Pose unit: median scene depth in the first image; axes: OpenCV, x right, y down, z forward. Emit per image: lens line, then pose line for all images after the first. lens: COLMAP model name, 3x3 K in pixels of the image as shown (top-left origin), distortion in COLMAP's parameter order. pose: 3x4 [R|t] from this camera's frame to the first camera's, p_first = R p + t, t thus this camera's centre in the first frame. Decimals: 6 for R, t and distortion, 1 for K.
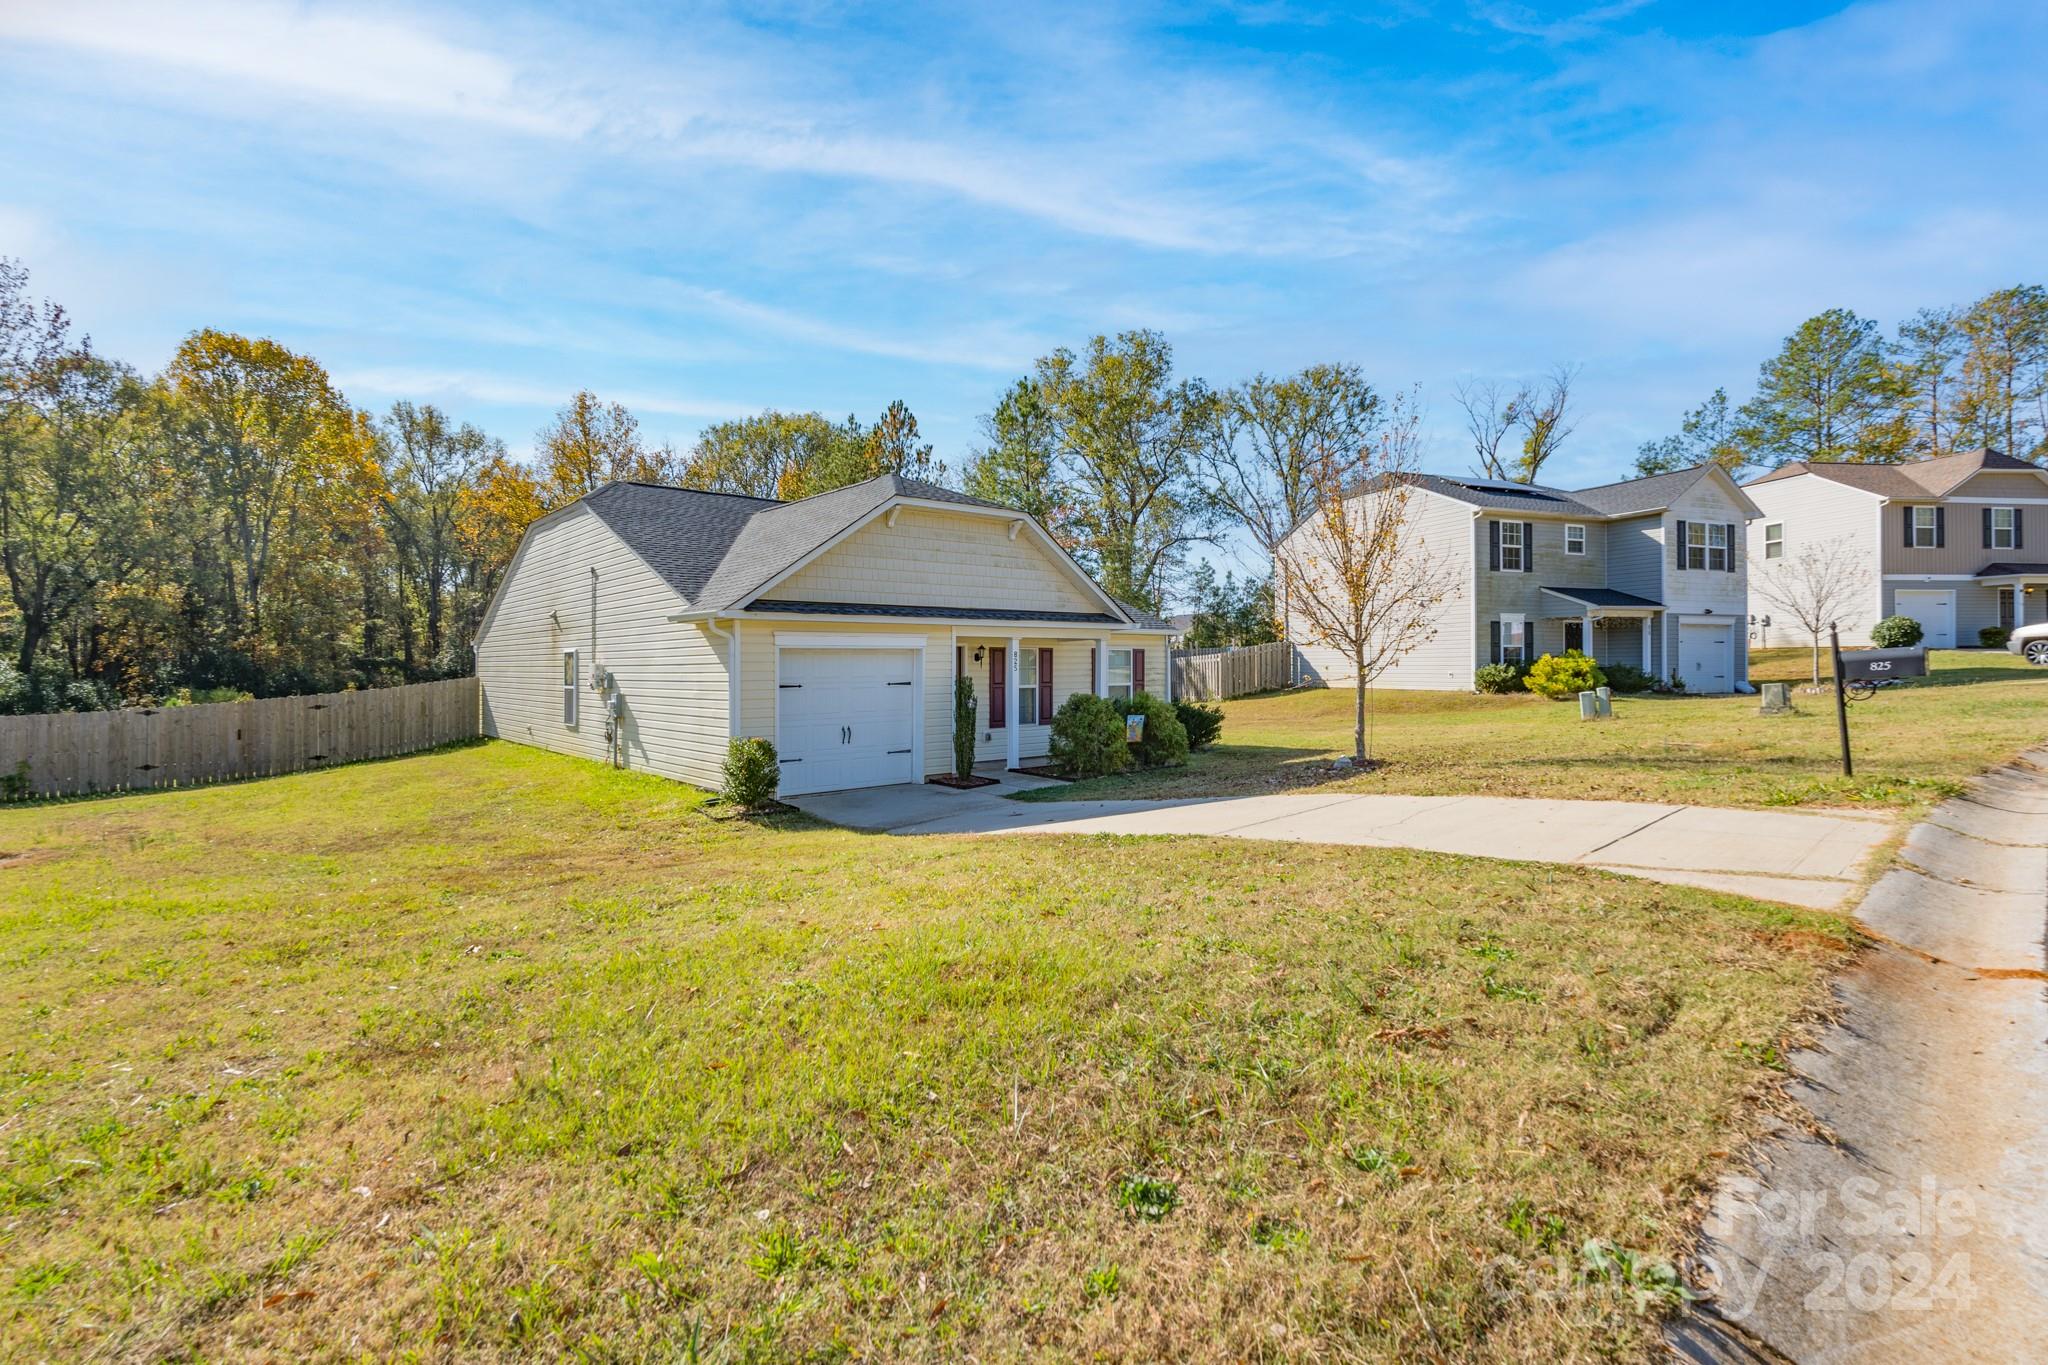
lens RADIAL K [[925.7, 0, 1019.7], [0, 925.7, 673.9], [0, 0, 1]] dist [-0.006967, 0.001130]
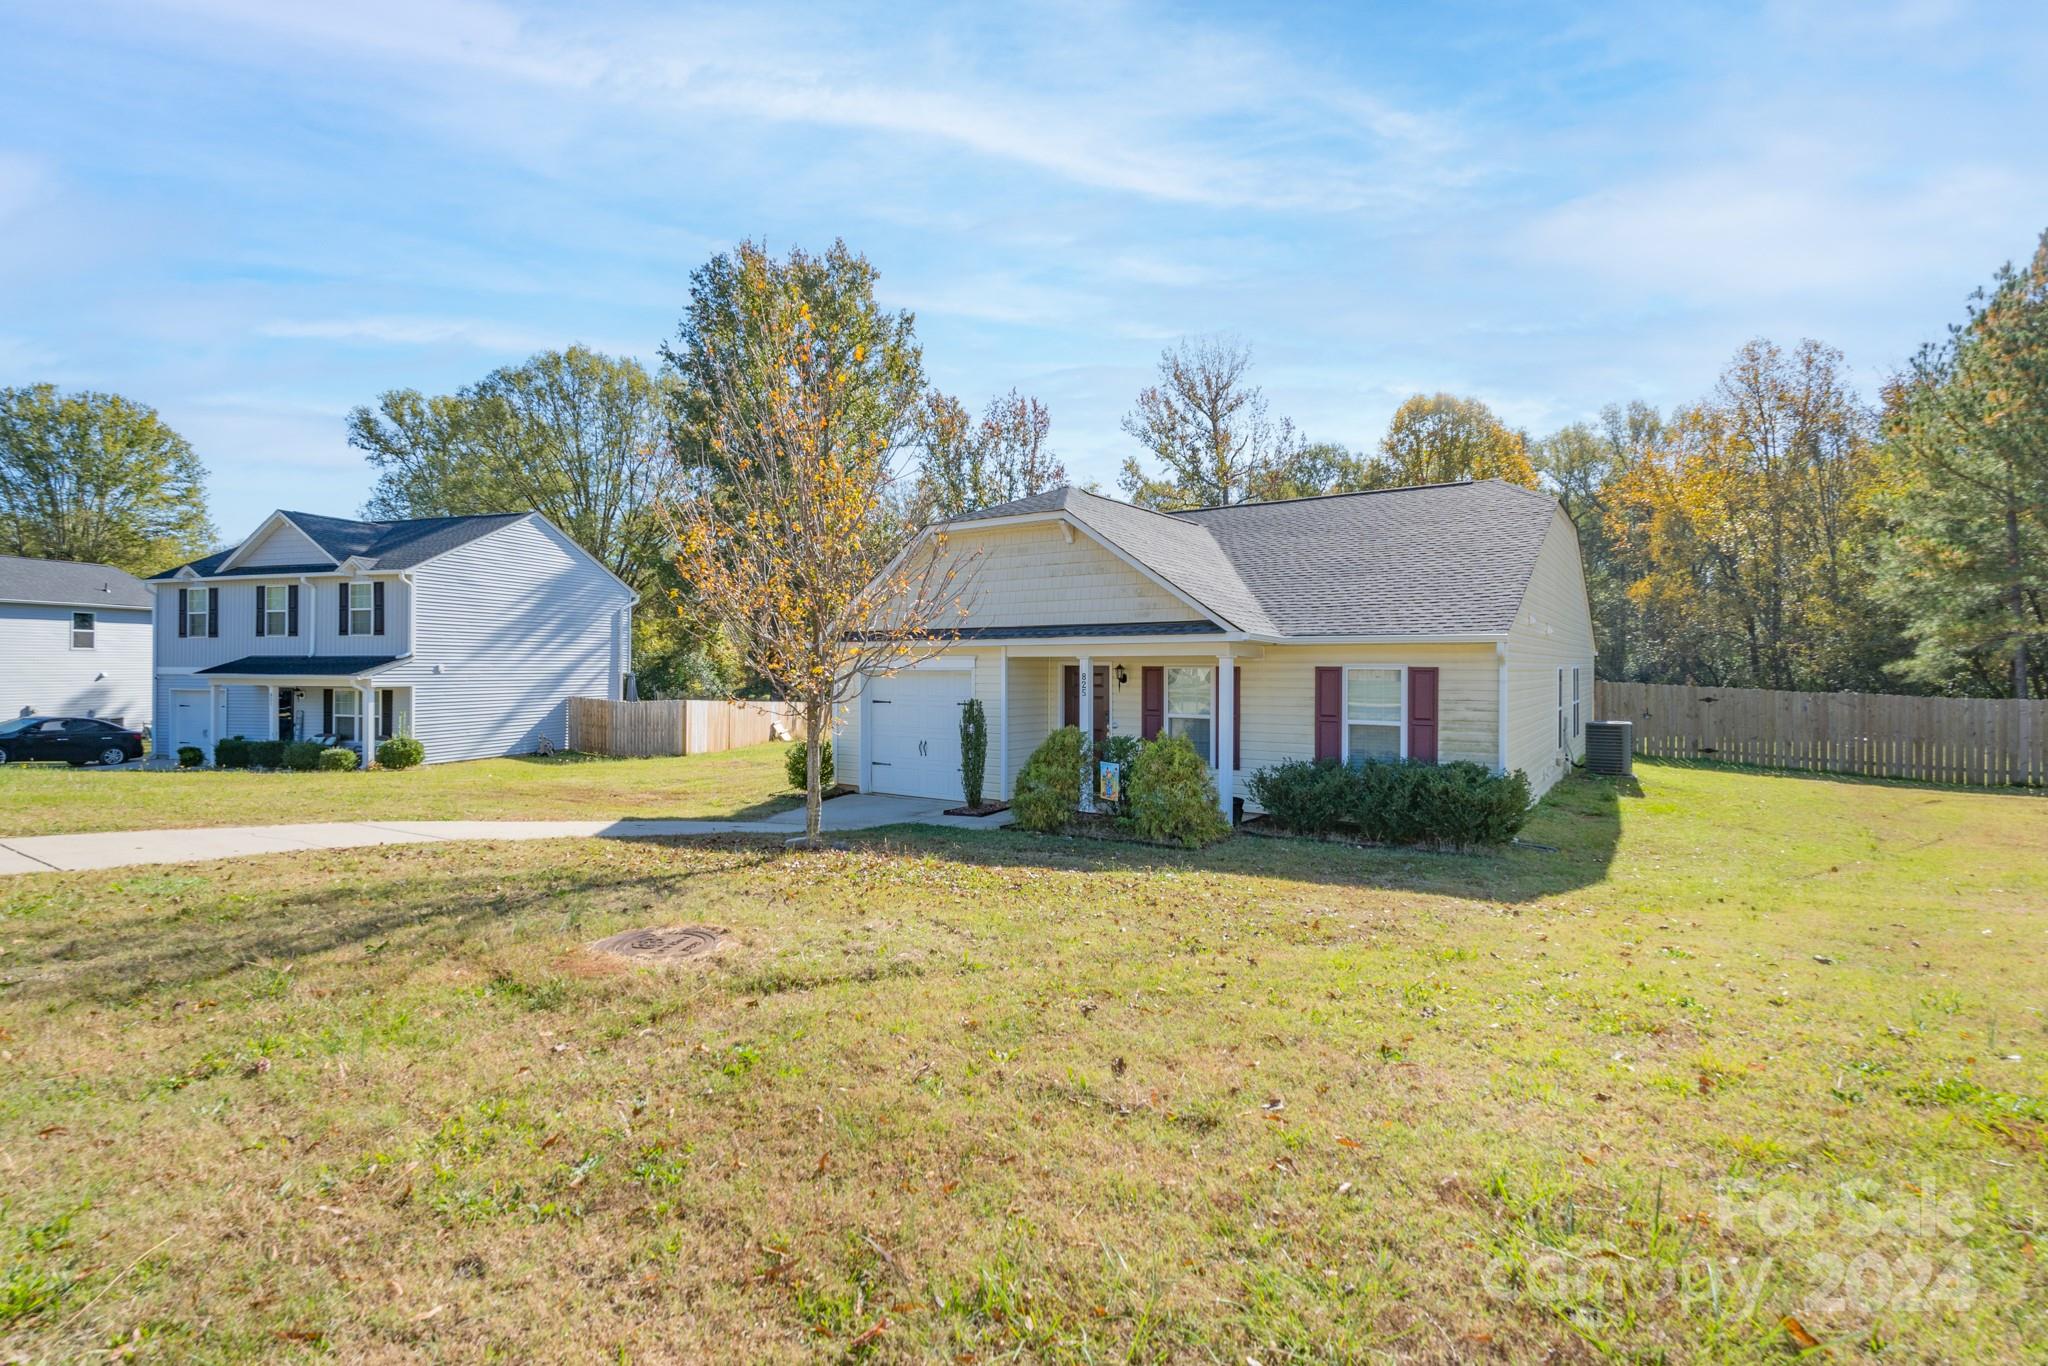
lens RADIAL K [[925.7, 0, 1012.1], [0, 925.7, 678.3], [0, 0, 1]] dist [-0.006967, 0.001130]
pose [[0.238419, 0.015856, -0.971033, 0.814575], [-0.011955, 0.999839, 0.013391, -0.030334], [0.971089, 0.008416, 0.238570, 0.744575]]
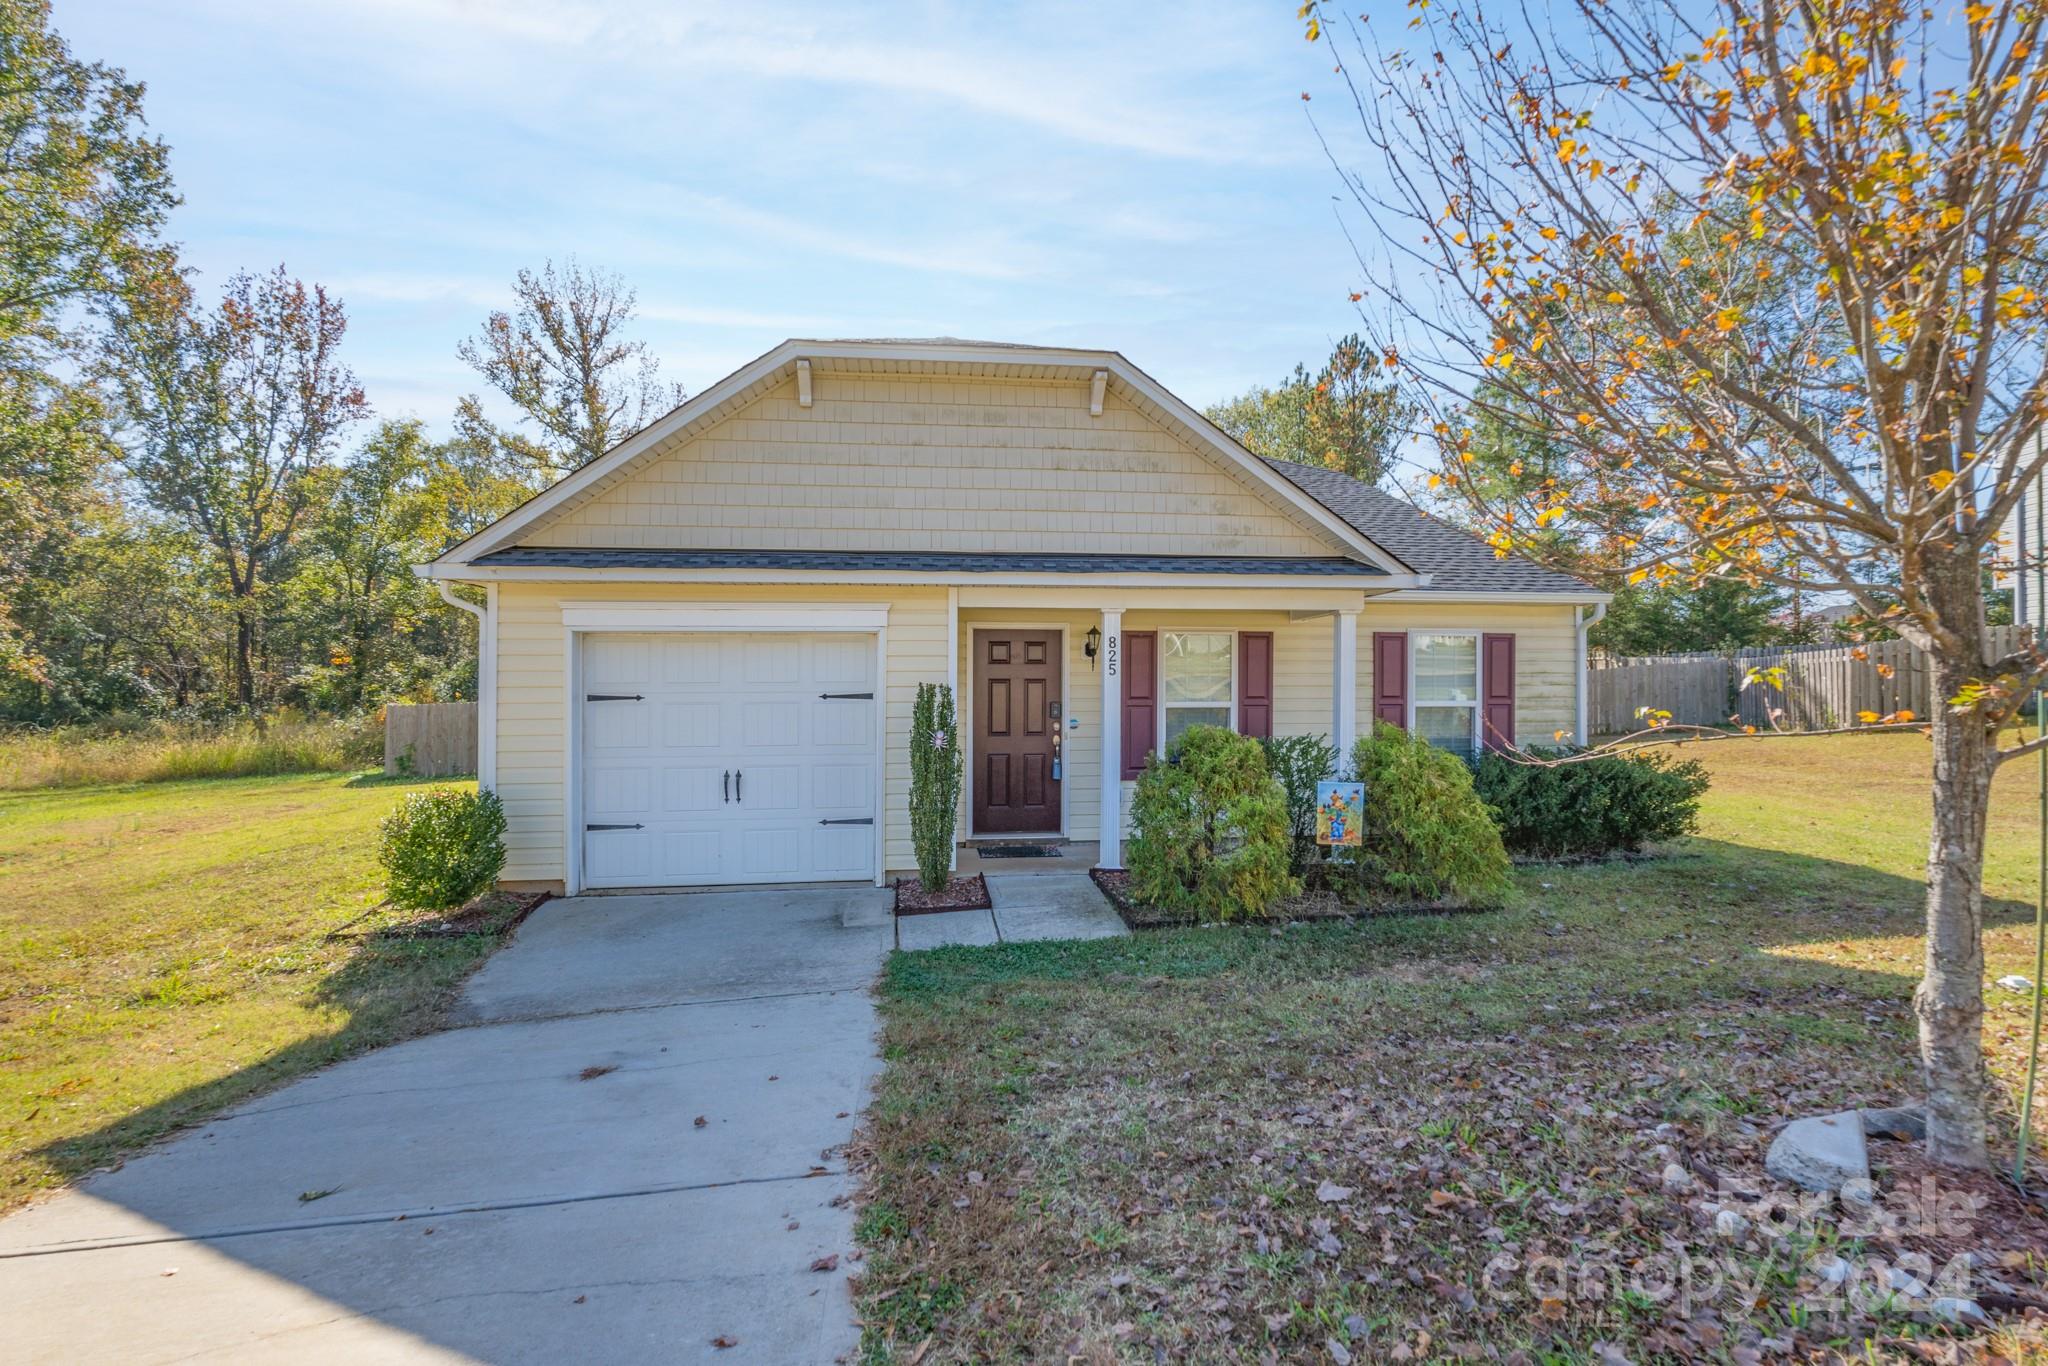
lens RADIAL K [[925.7, 0, 1025.9], [0, 925.7, 670.2], [0, 0, 1]] dist [-0.006967, 0.001130]
pose [[0.834637, 0.007690, -0.550746, 0.237449], [-0.010074, 0.999948, -0.001305, -0.004778], [0.550708, 0.006637, 0.834672, 0.561041]]
